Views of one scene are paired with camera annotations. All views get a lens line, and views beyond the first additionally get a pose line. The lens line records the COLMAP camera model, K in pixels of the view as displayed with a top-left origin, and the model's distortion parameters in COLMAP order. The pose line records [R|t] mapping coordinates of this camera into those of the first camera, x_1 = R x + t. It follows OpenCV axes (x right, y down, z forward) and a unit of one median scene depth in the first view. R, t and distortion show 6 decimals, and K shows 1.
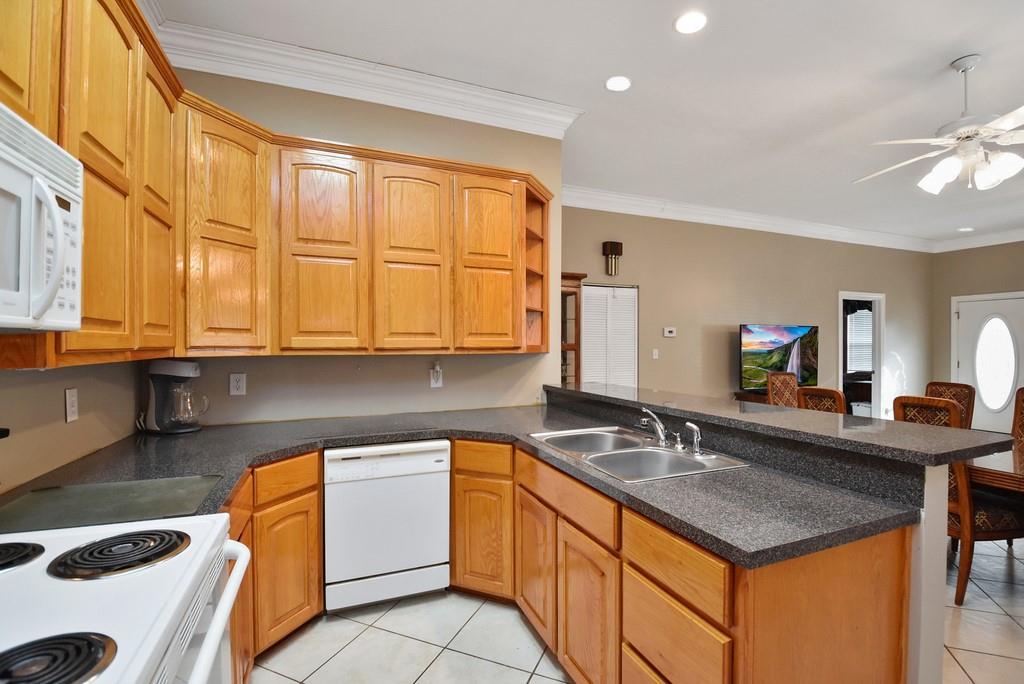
lens RADIAL K [[456.0, 0, 513.0], [0, 456.0, 345.9], [0, 0, 1]] dist [0.002231, 0.000137]
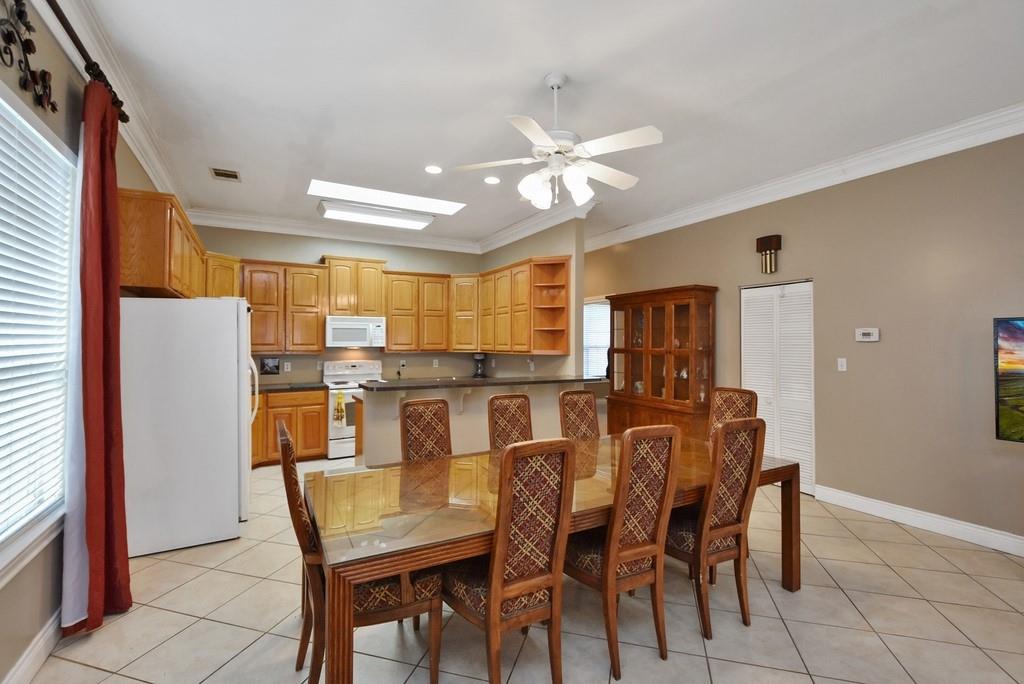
lens RADIAL K [[451.0, 0, 513.8], [0, 451.0, 336.6], [0, 0, 1]] dist [0.000266, -0.000061]
pose [[0.120288, -0.015667, -0.992615, 1.917579], [-0.004512, 0.999857, -0.016328, -0.026883], [0.992729, 0.006442, 0.120201, 0.748272]]
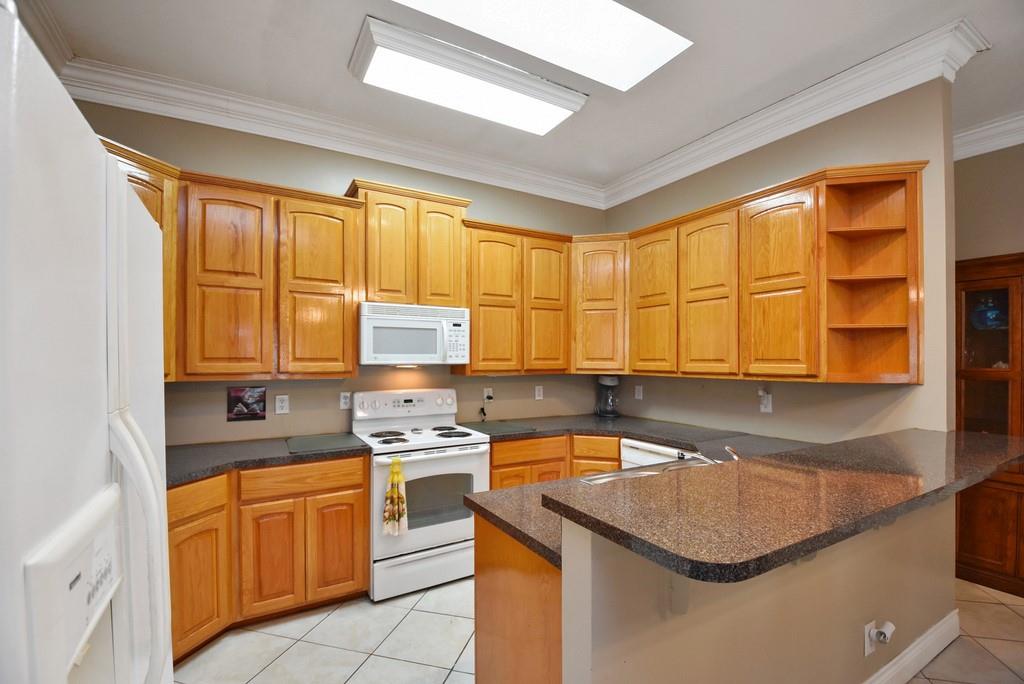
lens RADIAL K [[445.8, 0, 511.6], [0, 445.8, 360.0], [0, 0, 1]] dist [-0.013114, -0.000403]
pose [[0.142306, 0.001457, -0.989822, 0.789080], [-0.006941, 0.999976, 0.000474, -0.022893], [0.989798, 0.006803, 0.142313, 0.330271]]
